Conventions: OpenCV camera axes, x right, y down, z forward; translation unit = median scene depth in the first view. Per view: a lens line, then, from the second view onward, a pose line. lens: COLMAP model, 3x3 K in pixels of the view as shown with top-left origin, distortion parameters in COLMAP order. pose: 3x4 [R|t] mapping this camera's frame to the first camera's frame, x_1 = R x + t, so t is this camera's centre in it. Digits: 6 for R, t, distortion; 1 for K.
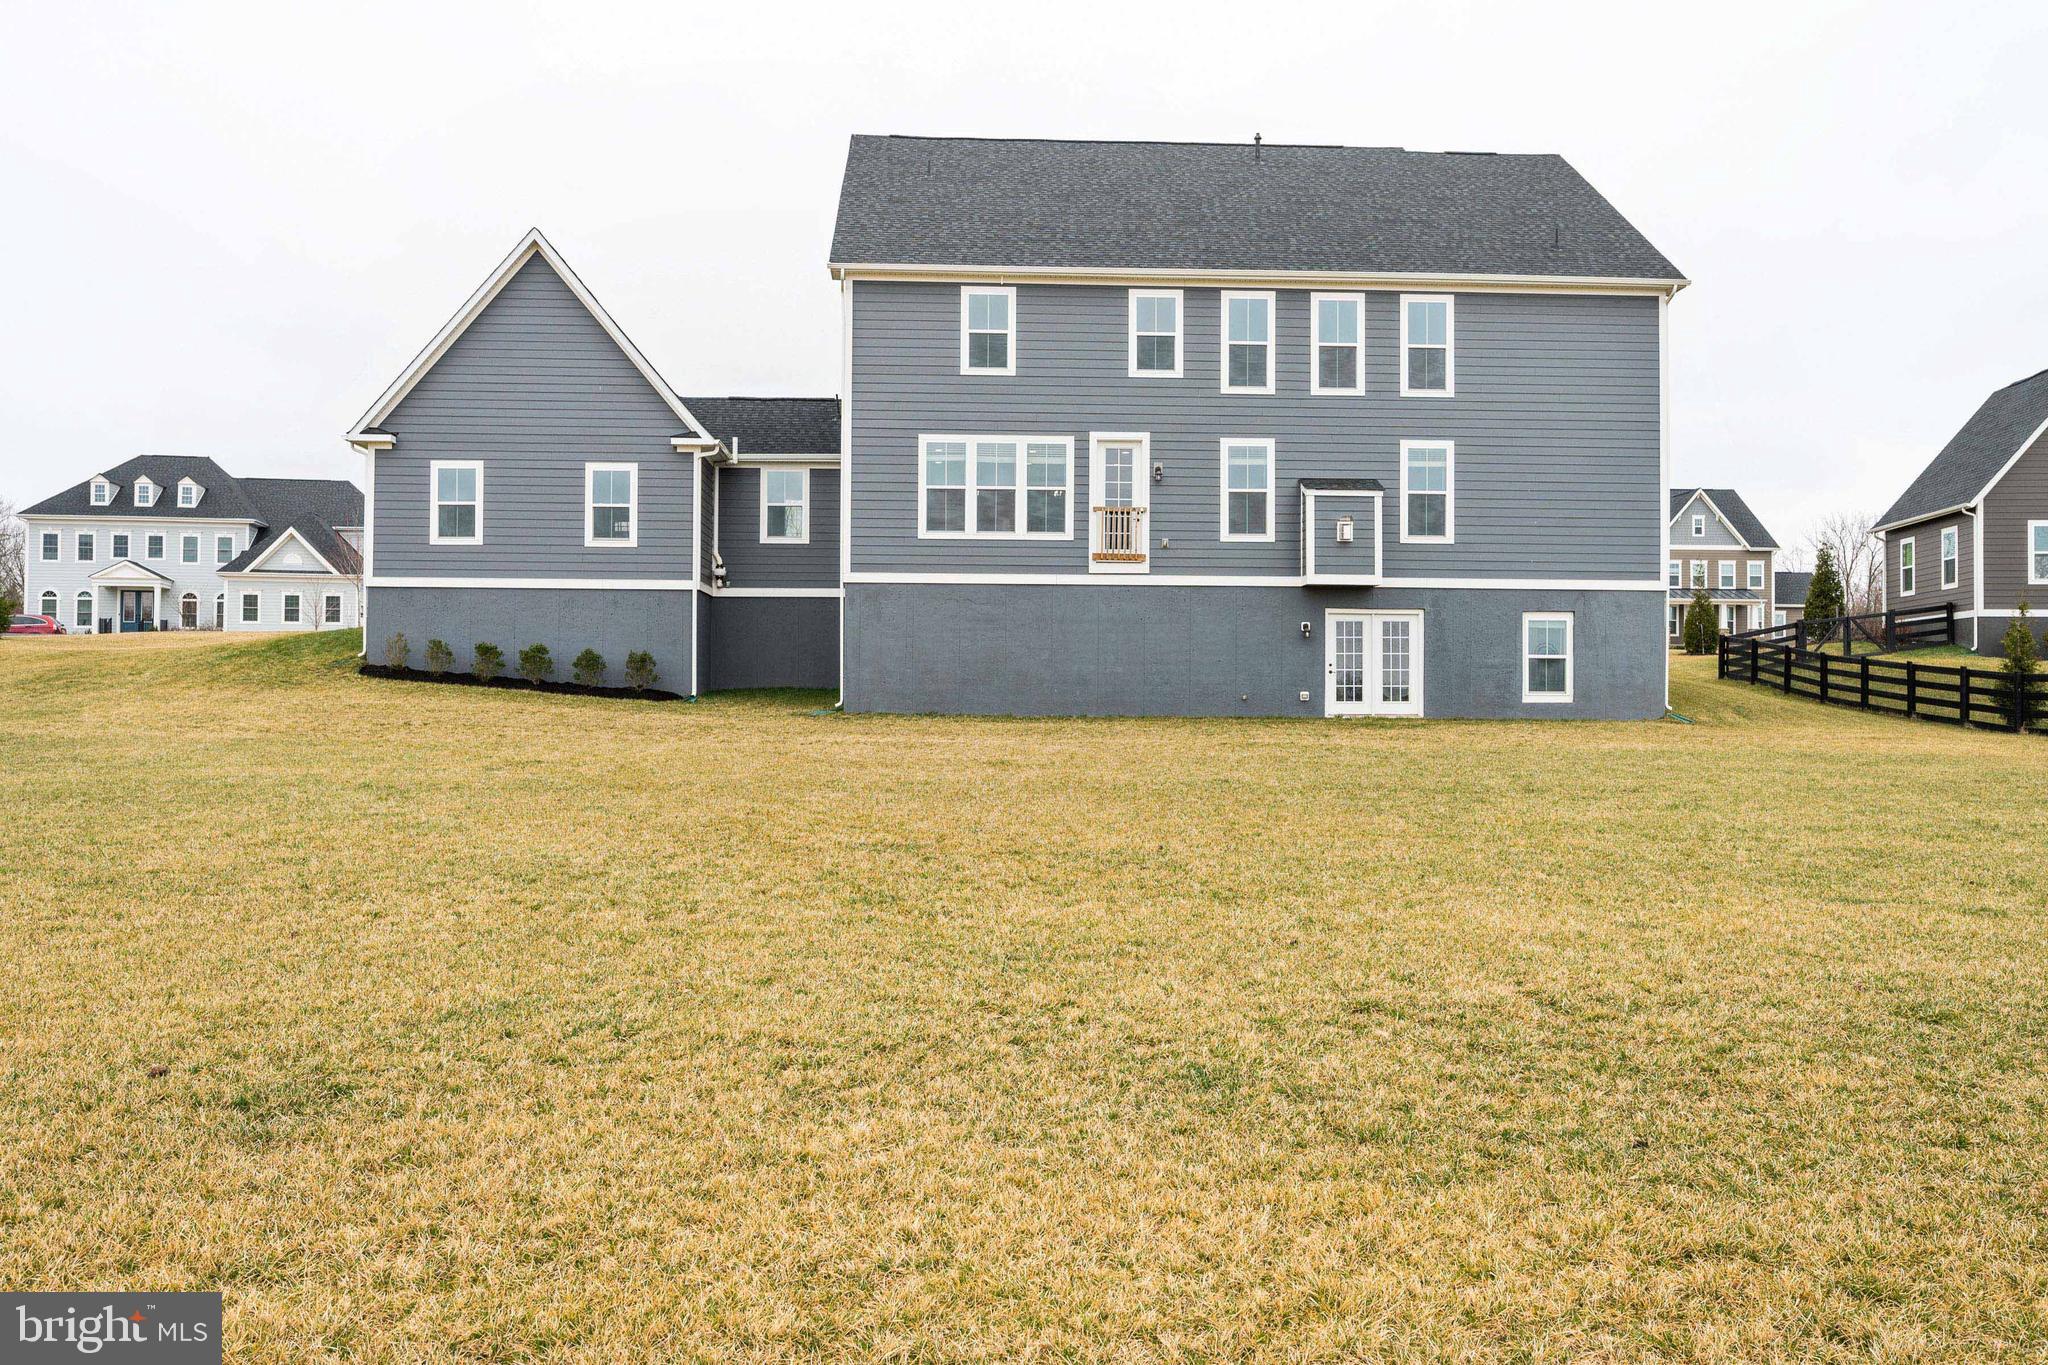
lens RADIAL K [[1719.5, 0, 1025.7], [0, 1719.5, 681.2], [0, 0, 1]] dist [-0.011166, -0.000738]
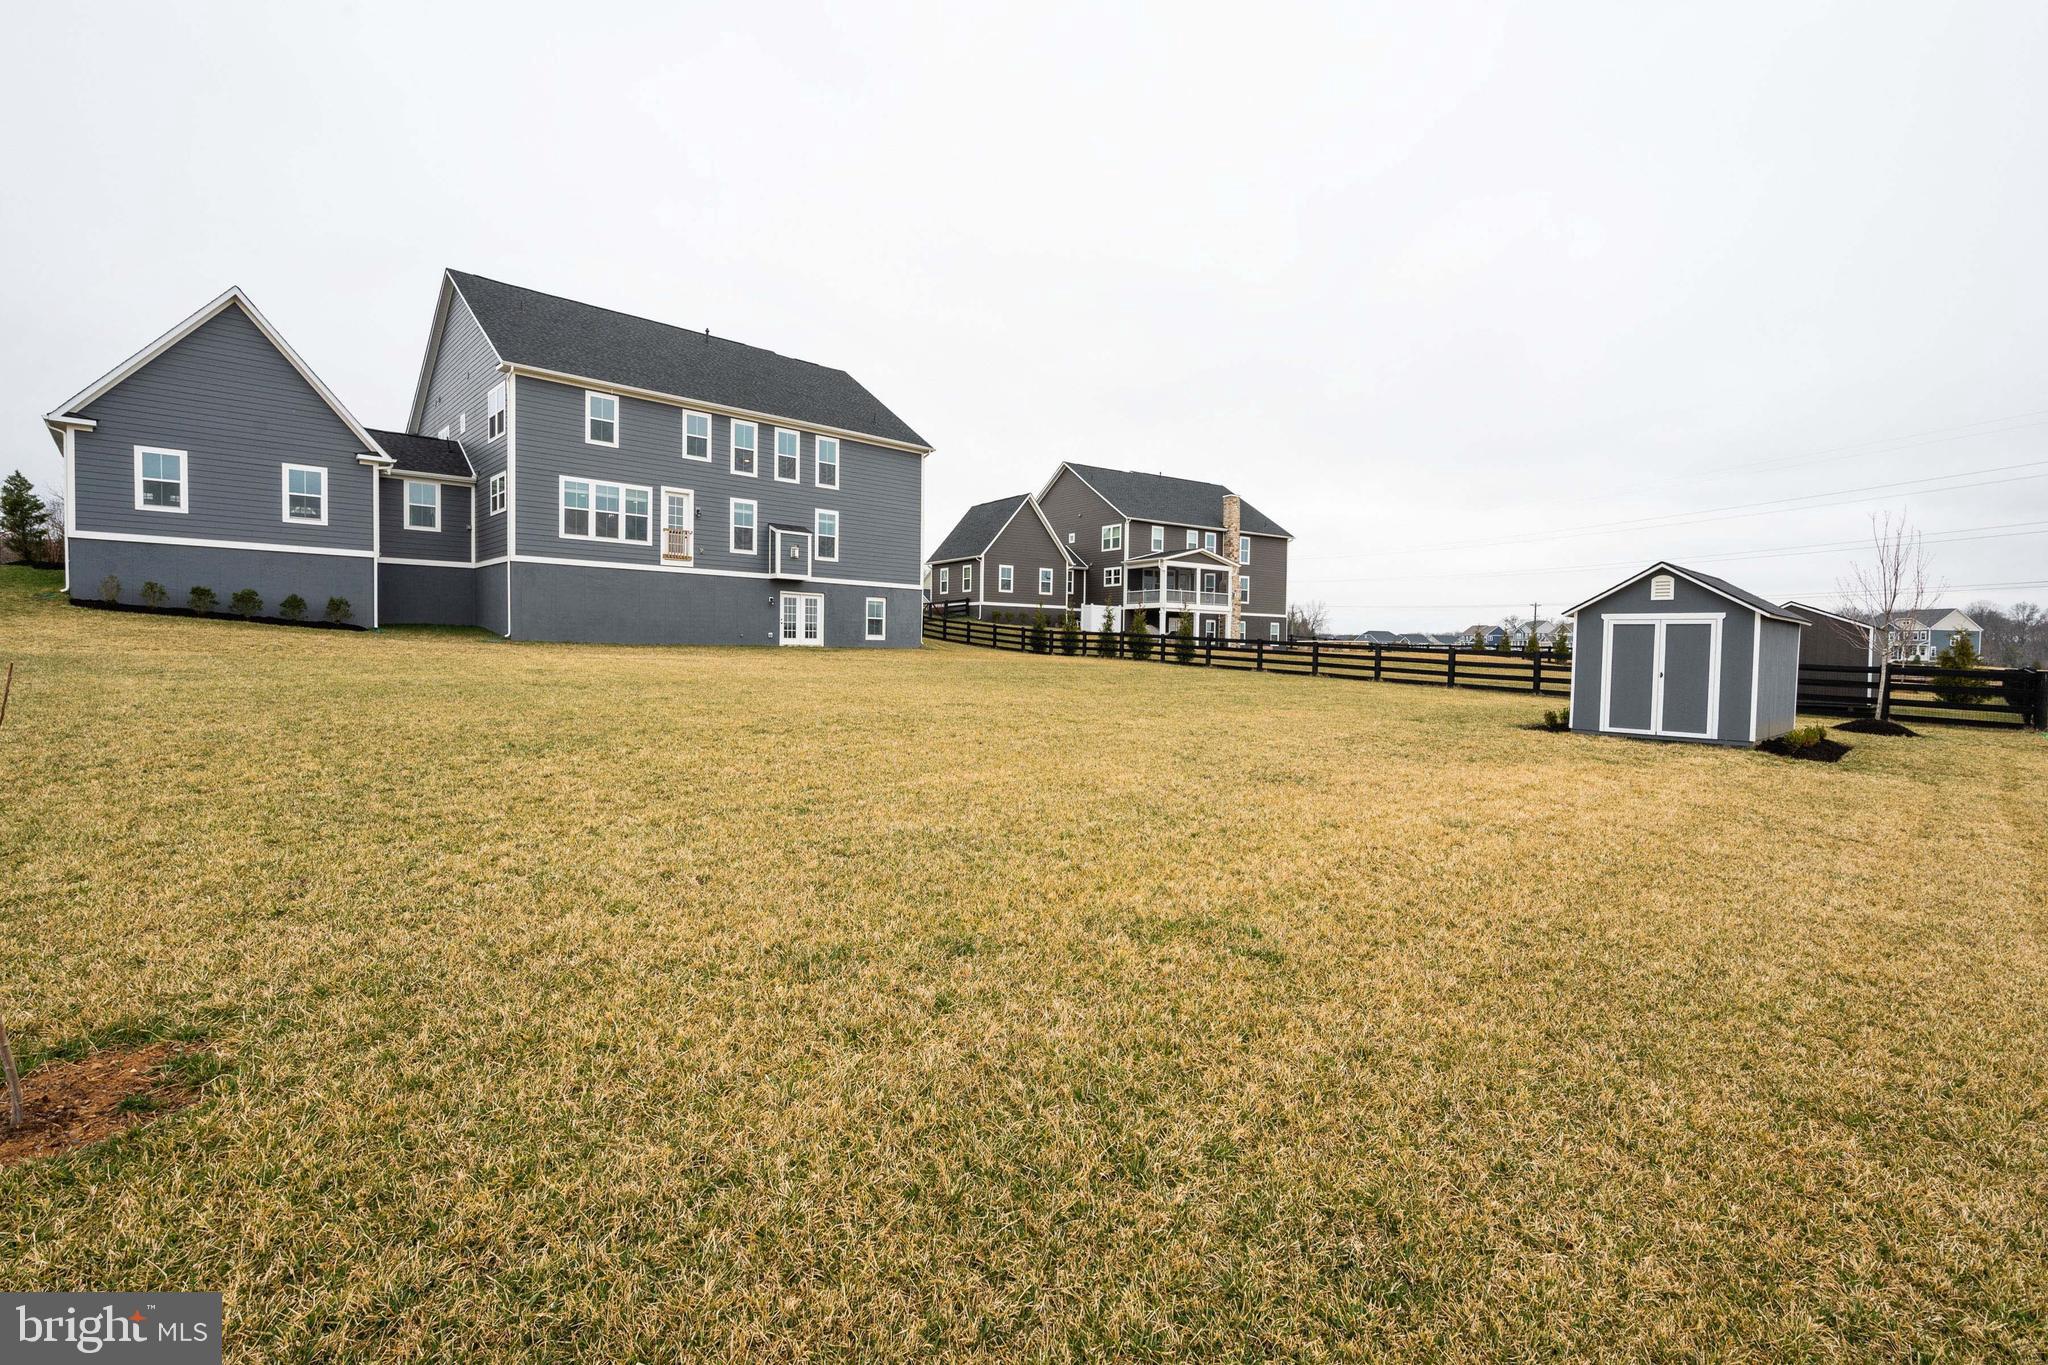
lens RADIAL K [[932.8, 0, 1028.9], [0, 932.8, 683.8], [0, 0, 1]] dist [-0.003156, 0.000431]
pose [[0.756149, -0.017557, 0.654164, -0.310229], [-0.021455, 0.998437, 0.051597, 0.003033], [-0.654048, -0.053050, 0.754591, 0.001786]]
